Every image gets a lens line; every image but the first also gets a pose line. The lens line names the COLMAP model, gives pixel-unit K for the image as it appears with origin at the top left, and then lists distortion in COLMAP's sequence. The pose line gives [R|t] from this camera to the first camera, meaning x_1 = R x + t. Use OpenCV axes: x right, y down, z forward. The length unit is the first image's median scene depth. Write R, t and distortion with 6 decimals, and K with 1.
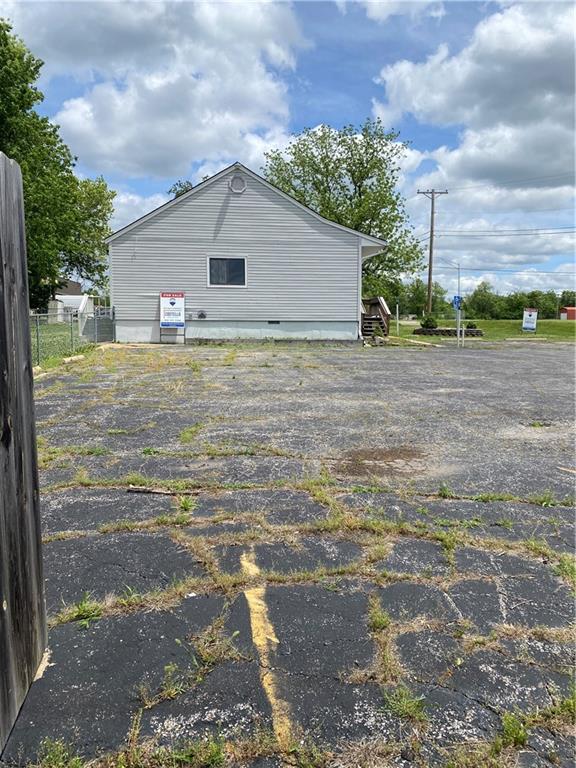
lens RADIAL K [[566.3, 0, 290.0], [0, 566.3, 387.1], [0, 0, 1]] dist [-0.003416, -0.004166]
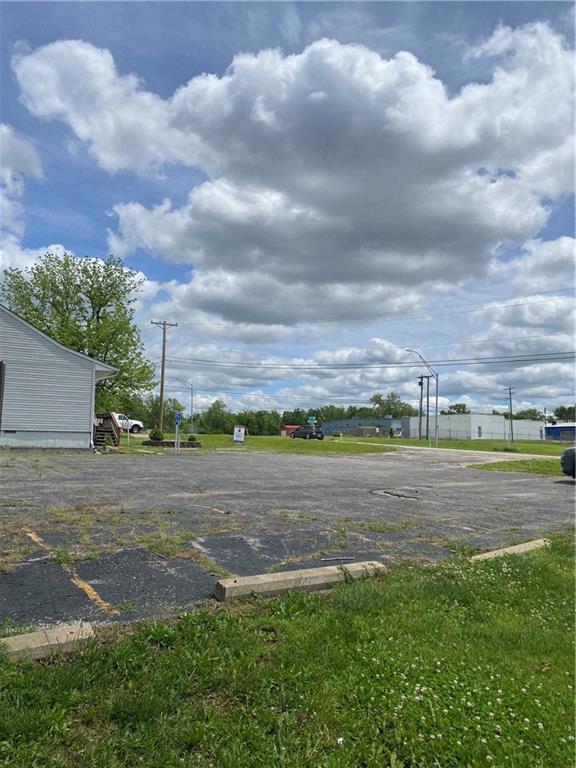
lens RADIAL K [[566.3, 0, 290.0], [0, 566.3, 387.1], [0, 0, 1]] dist [-0.003416, -0.004166]
pose [[0.900332, 0.053569, 0.431893, -0.008429], [0.034176, 0.980628, -0.192875, 0.014673], [-0.433859, 0.188412, 0.881061, -0.104100]]
